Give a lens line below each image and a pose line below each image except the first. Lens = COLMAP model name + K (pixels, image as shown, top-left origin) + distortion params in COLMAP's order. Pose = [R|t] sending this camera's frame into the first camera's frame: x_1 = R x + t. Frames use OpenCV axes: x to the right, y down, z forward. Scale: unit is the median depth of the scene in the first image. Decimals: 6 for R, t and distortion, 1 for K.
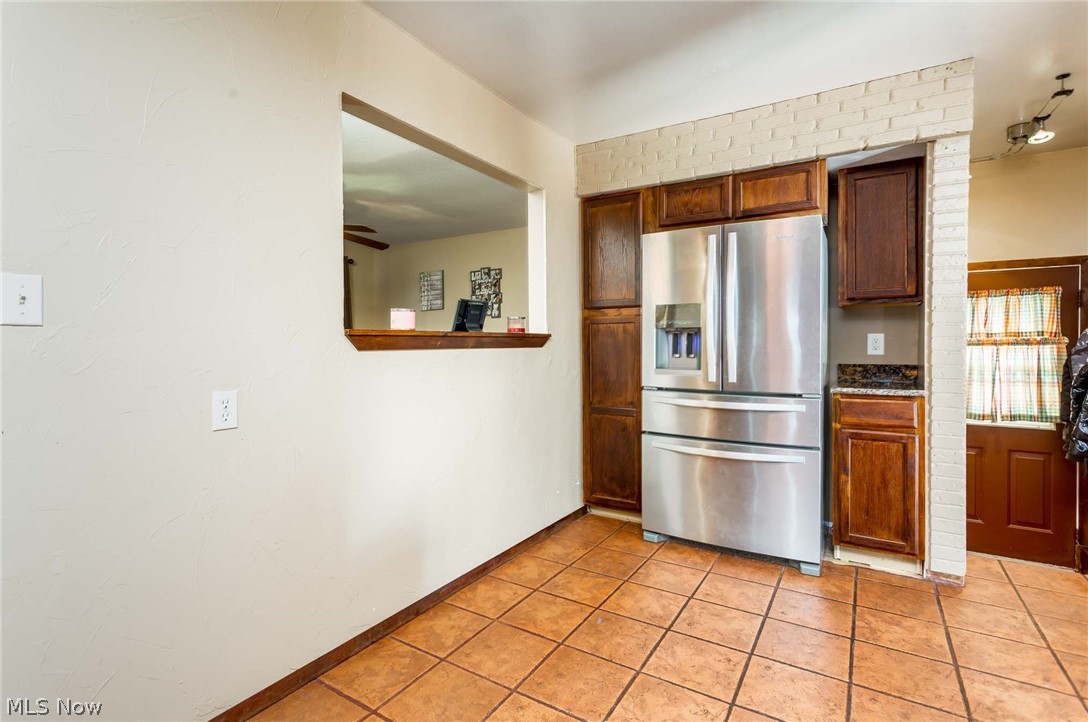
lens RADIAL K [[519.5, 0, 537.1], [0, 519.5, 347.7], [0, 0, 1]] dist [0.003468, 0.000587]
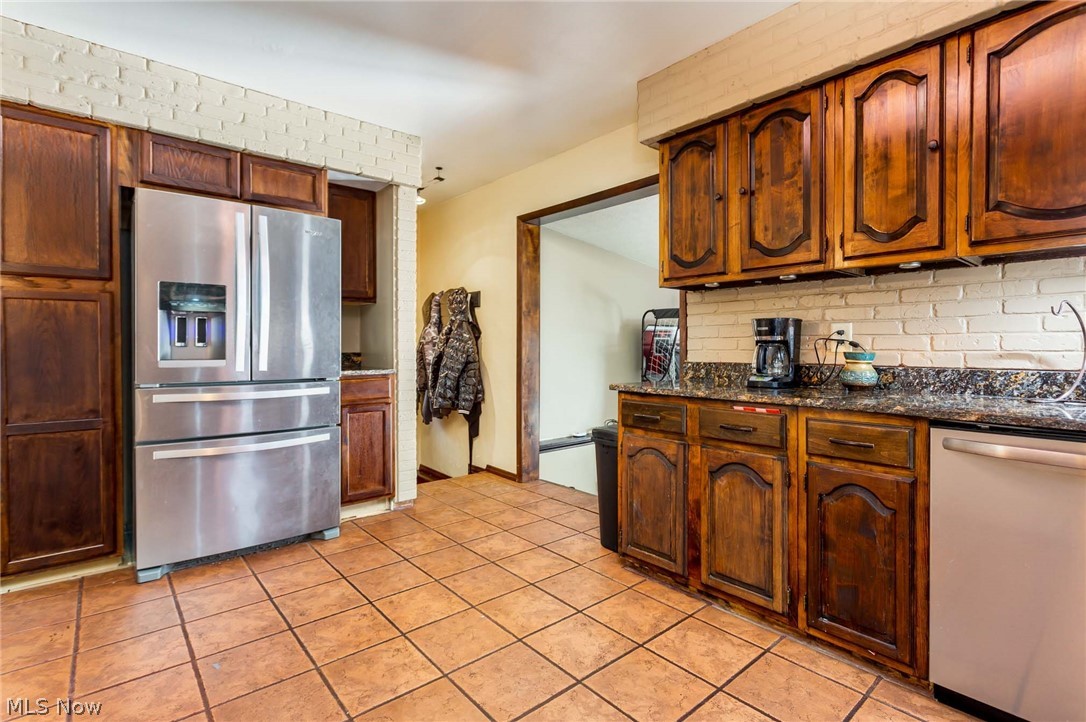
lens RADIAL K [[525.4, 0, 545.3], [0, 525.4, 347.2], [0, 0, 1]] dist [-0.001602, -0.000399]
pose [[0.294786, -0.001189, 0.955562, -0.400538], [0.009652, 0.999952, -0.001733, 0.029428], [-0.955514, 0.009734, 0.294784, 0.211888]]
